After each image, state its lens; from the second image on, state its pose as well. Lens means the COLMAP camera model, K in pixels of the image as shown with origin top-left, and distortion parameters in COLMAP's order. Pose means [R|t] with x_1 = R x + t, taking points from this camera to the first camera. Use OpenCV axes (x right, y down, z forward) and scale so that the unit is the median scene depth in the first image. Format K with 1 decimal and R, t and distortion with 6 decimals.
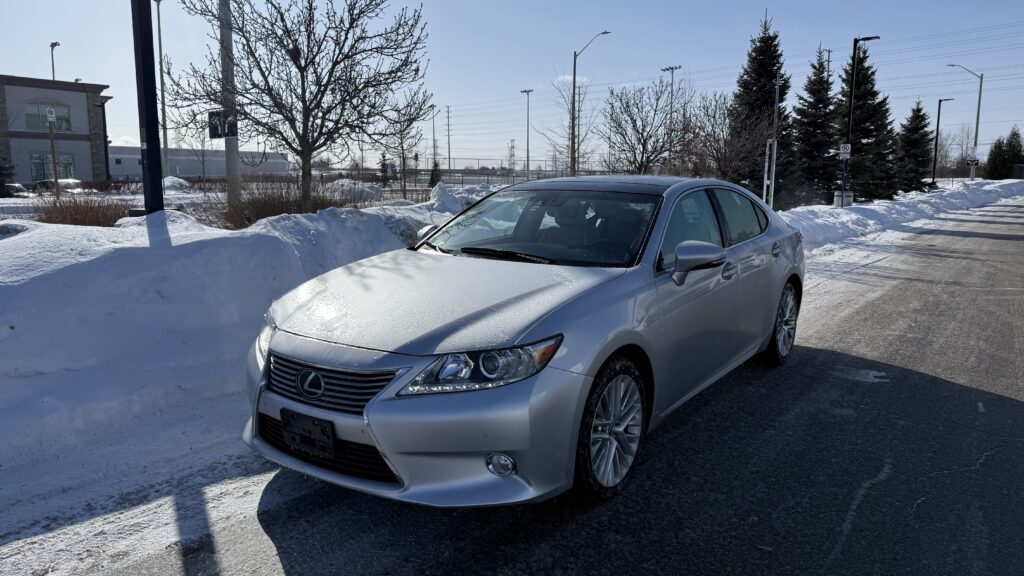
lens RADIAL K [[711.5, 0, 516.0], [0, 711.5, 293.4], [0, 0, 1]] dist [0.071909, -0.089023]
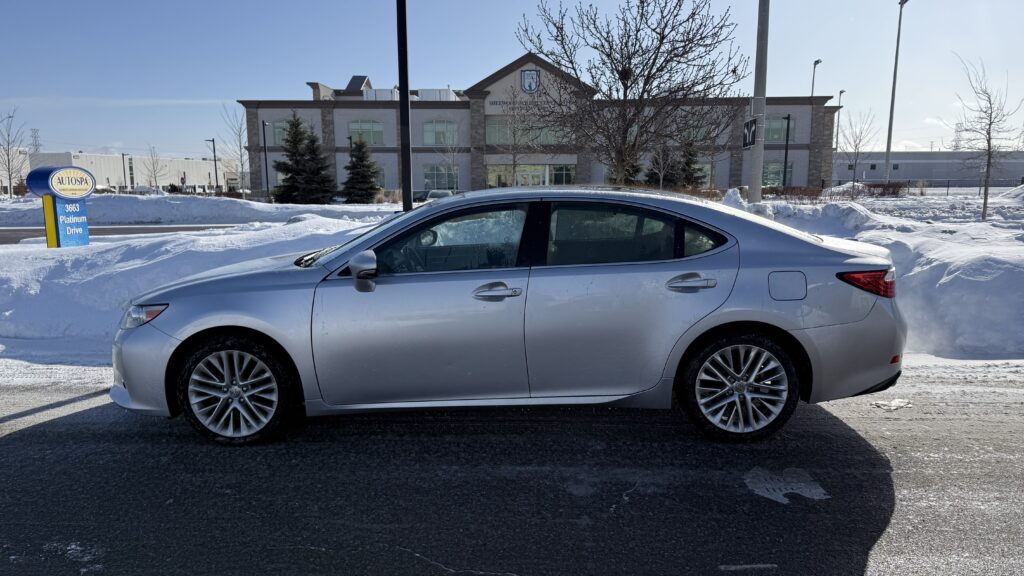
lens RADIAL K [[711.5, 0, 512.2], [0, 711.5, 290.3], [0, 0, 1]] dist [0.071909, -0.089023]
pose [[0.544067, 0.120744, -0.830308, 0.171619], [-0.130376, 0.989737, 0.058498, -0.012371], [0.828851, 0.076426, 0.554225, 0.088149]]
